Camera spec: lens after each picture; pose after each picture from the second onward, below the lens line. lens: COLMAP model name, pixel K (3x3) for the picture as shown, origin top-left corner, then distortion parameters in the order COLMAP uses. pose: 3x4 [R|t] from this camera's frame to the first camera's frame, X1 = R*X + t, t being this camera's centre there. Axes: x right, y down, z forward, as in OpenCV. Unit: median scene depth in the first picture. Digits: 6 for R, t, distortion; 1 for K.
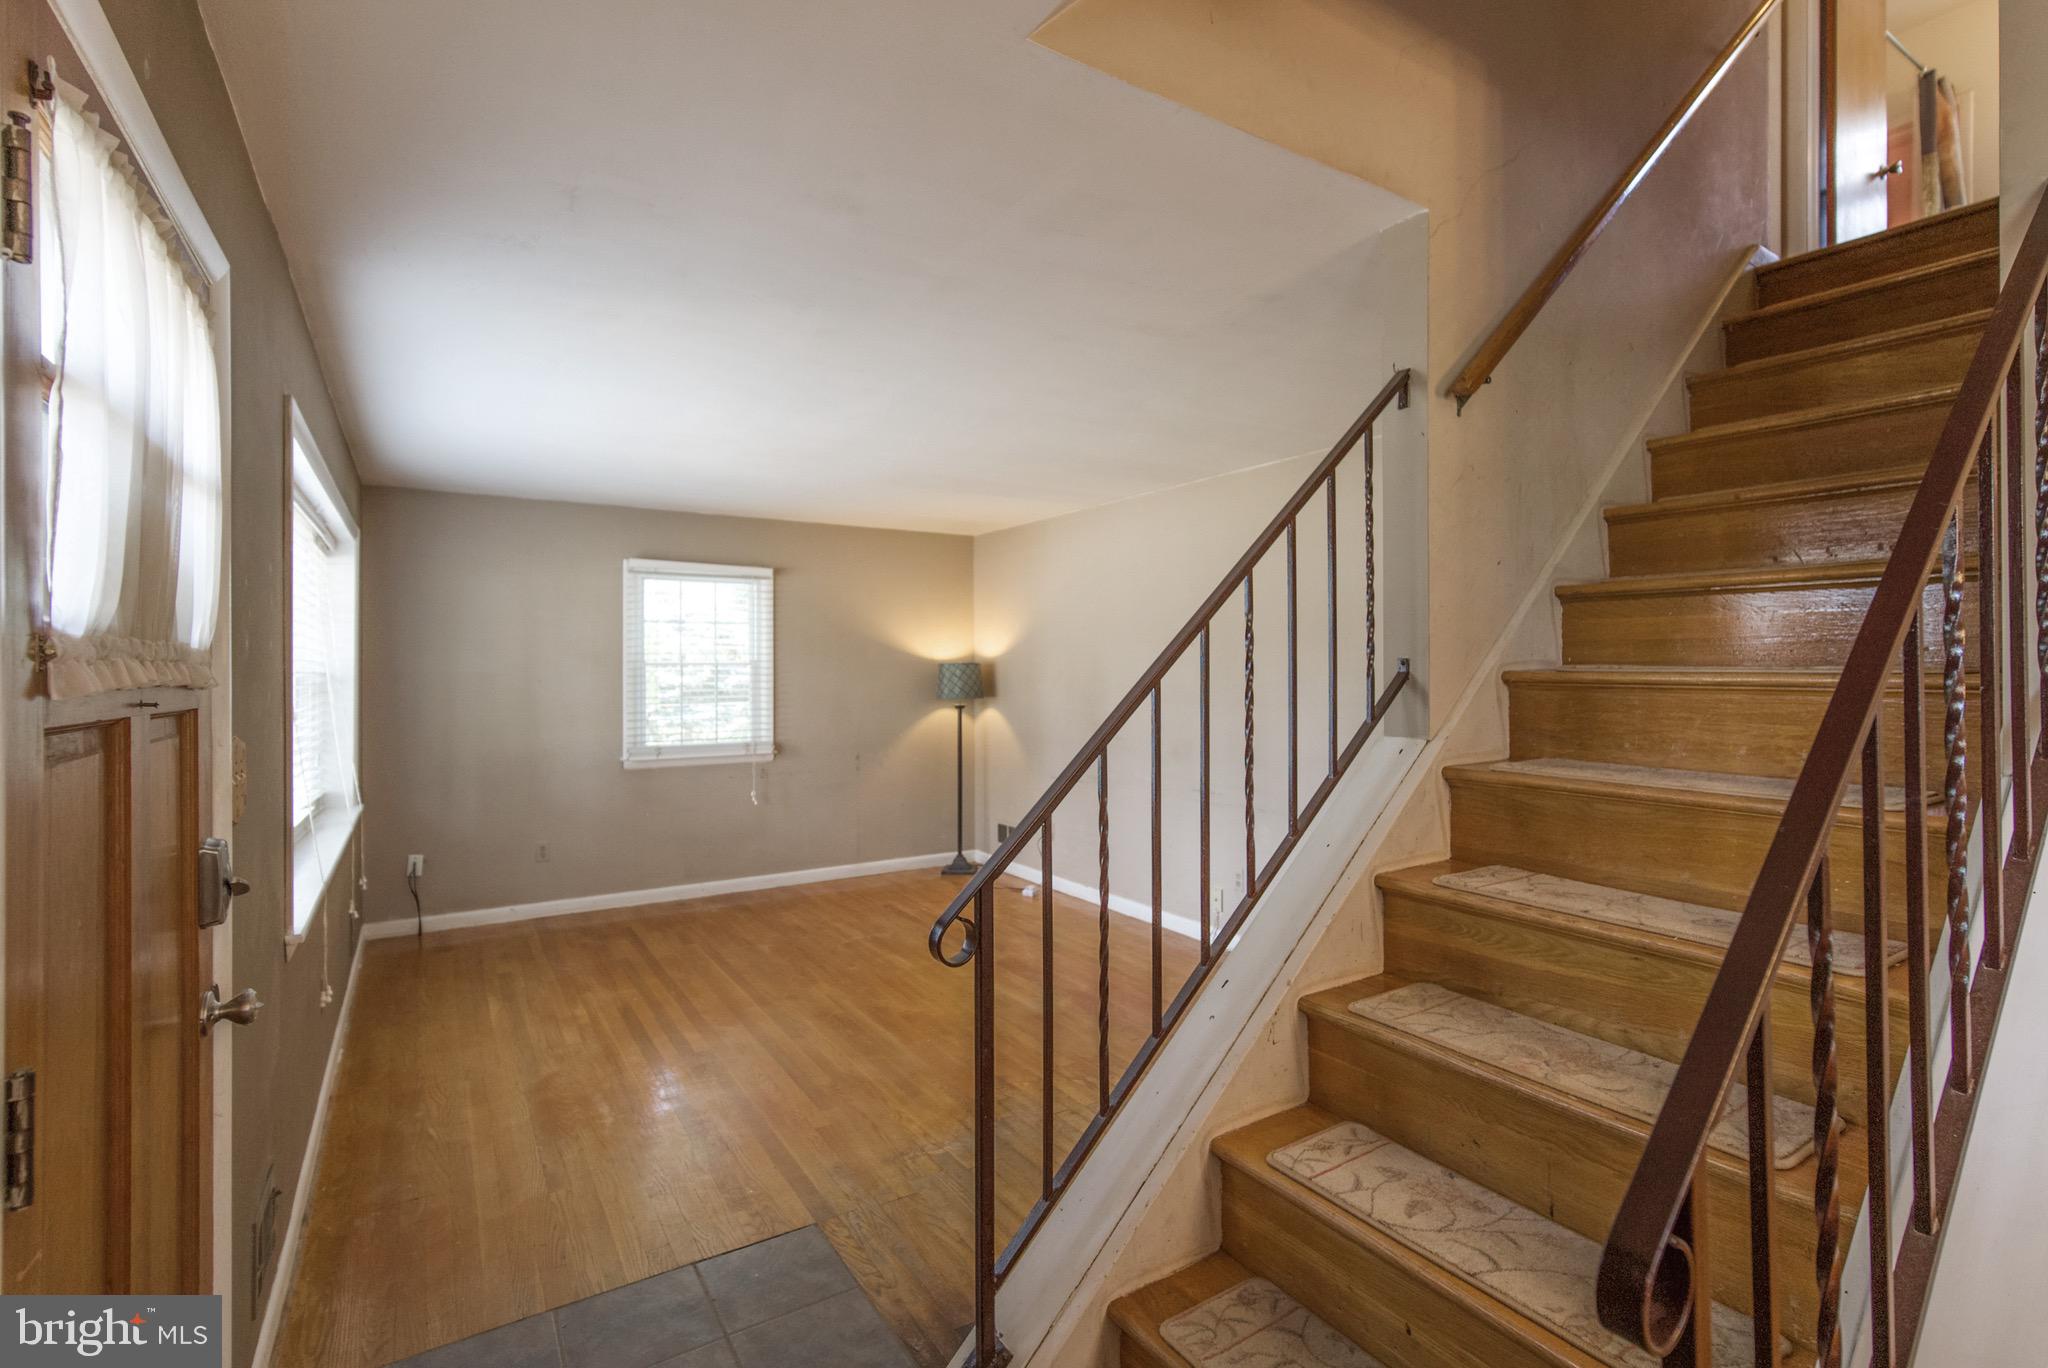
lens RADIAL K [[899.6, 0, 1027.2], [0, 899.6, 671.3], [0, 0, 1]] dist [-0.004844, 0.001454]
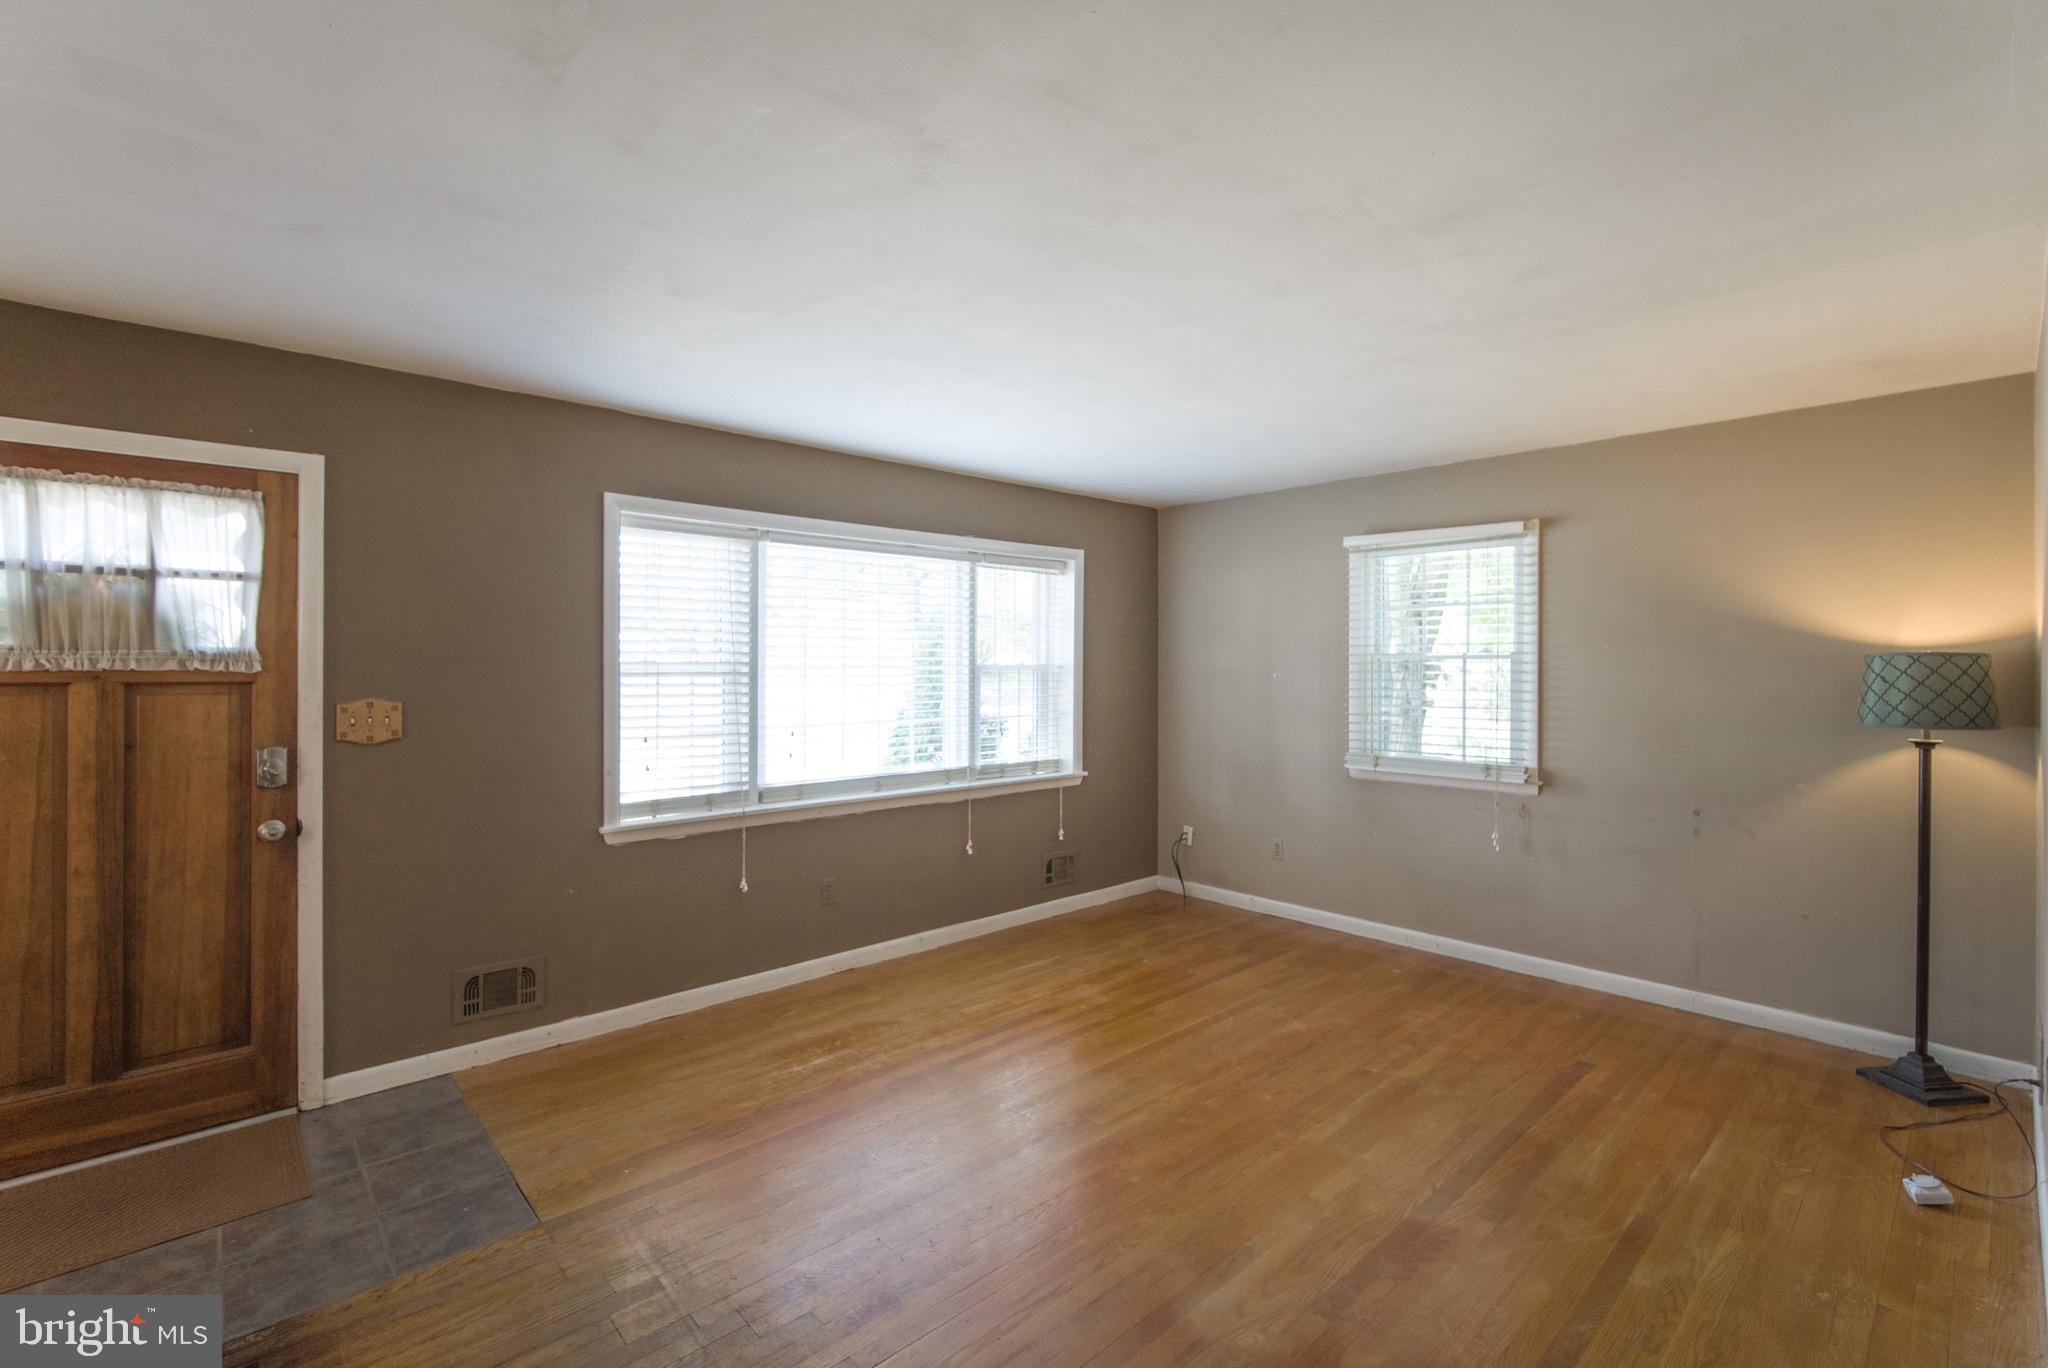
lens RADIAL K [[899.6, 0, 1055.6], [0, 899.6, 668.2], [0, 0, 1]] dist [-0.004844, 0.001454]
pose [[0.205679, 0.016960, -0.978472, 0.388619], [0.002369, 0.999838, 0.017829, -0.015485], [0.978617, -0.005985, 0.205606, 0.593114]]
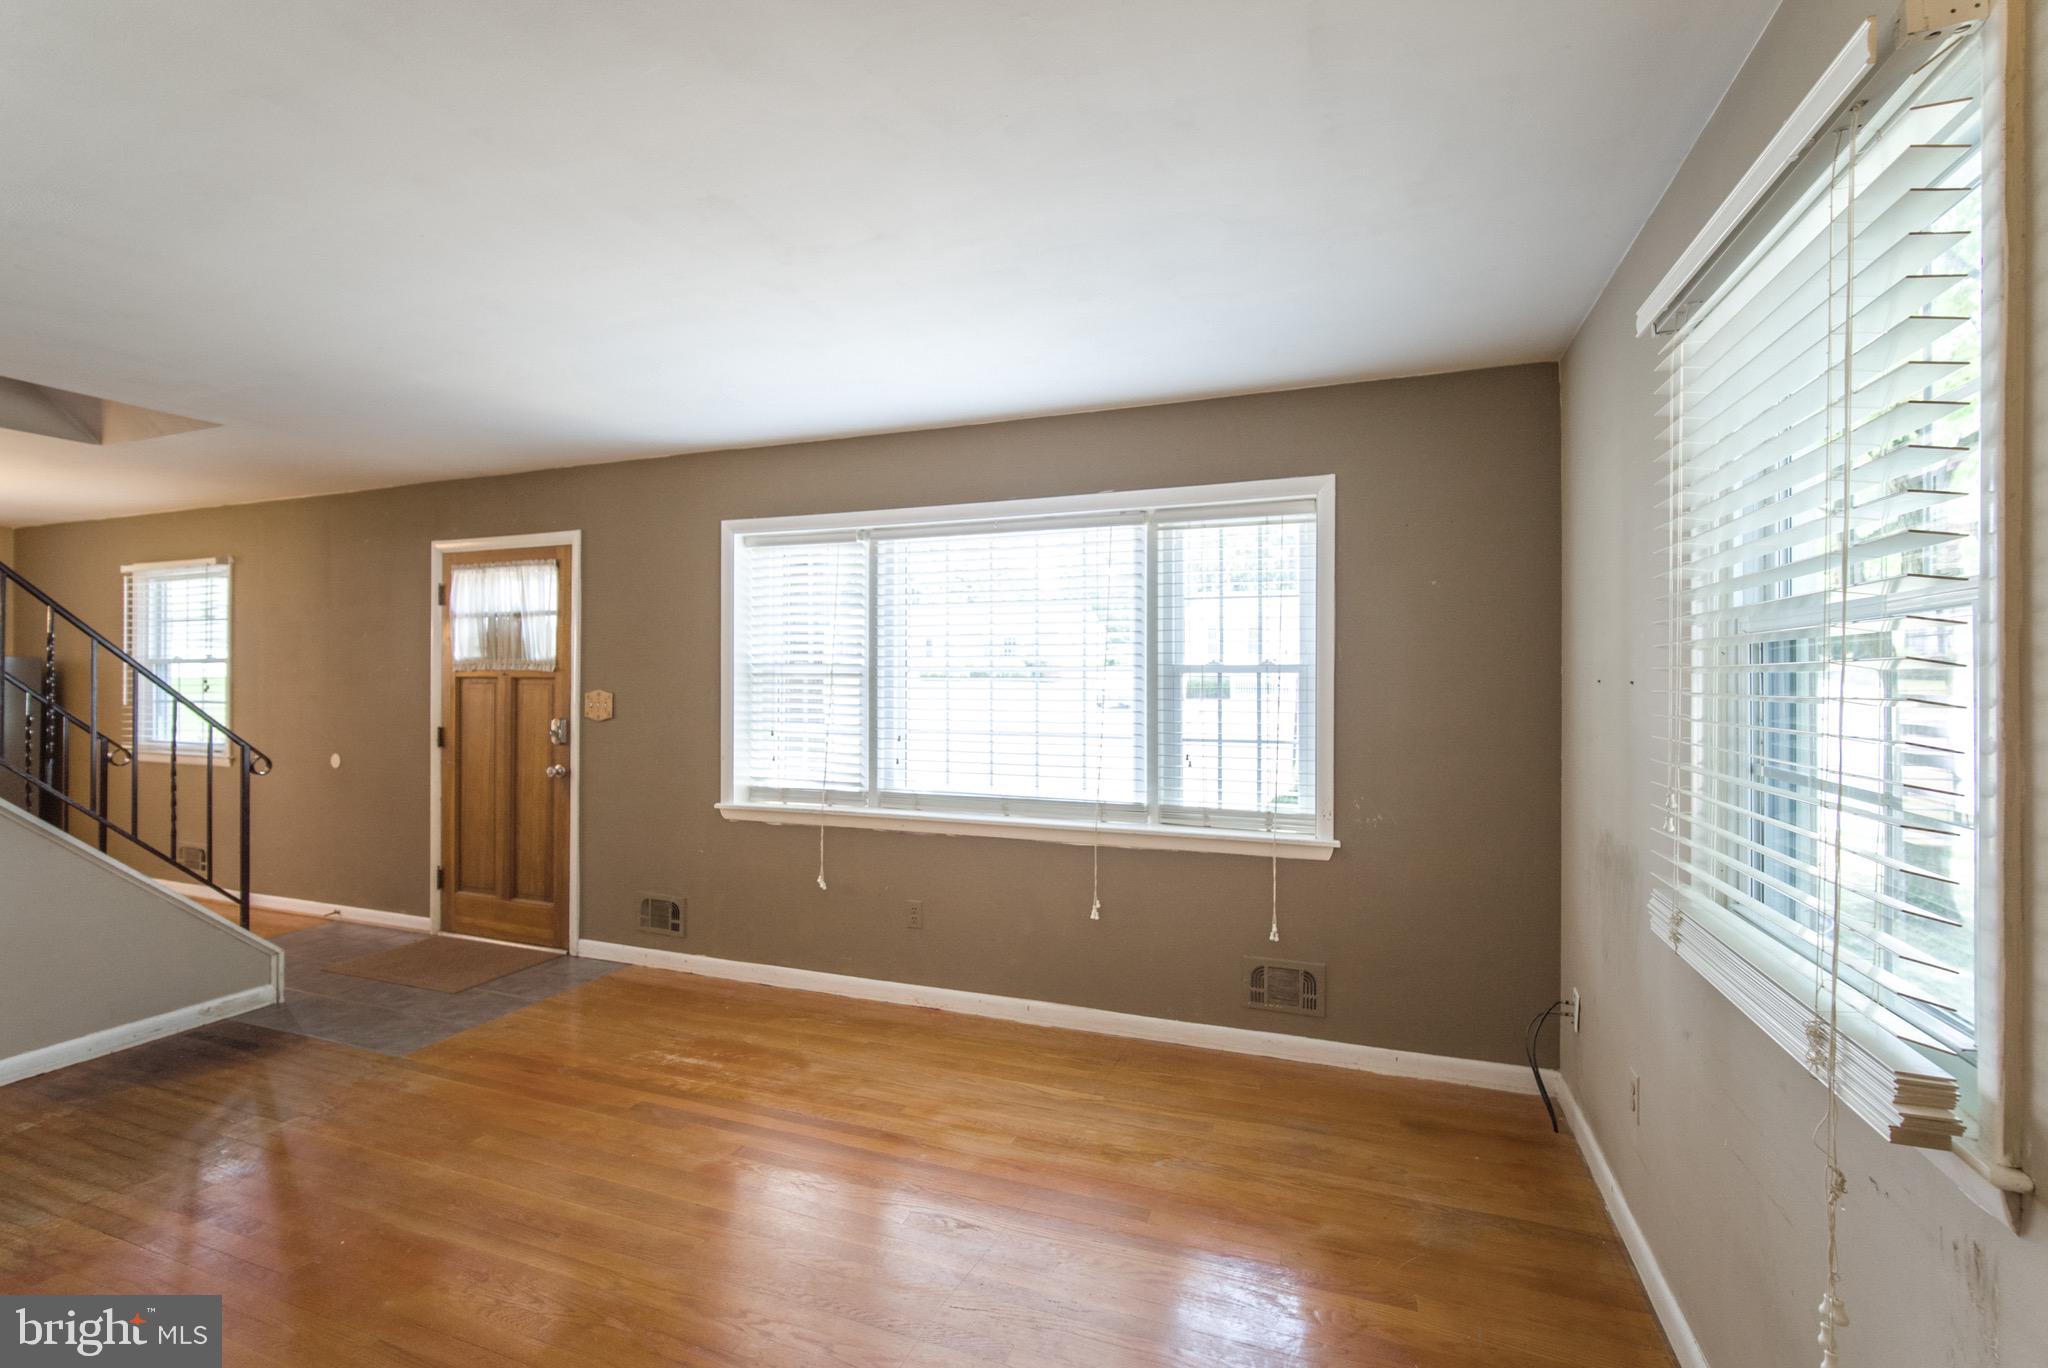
lens RADIAL K [[899.6, 0, 1038.1], [0, 899.6, 693.3], [0, 0, 1]] dist [-0.004844, 0.001454]
pose [[-0.790380, 0.008089, -0.612564, -0.075127], [0.007752, 0.999965, 0.003203, 0.017116], [0.612568, -0.002217, -0.790415, 1.206719]]
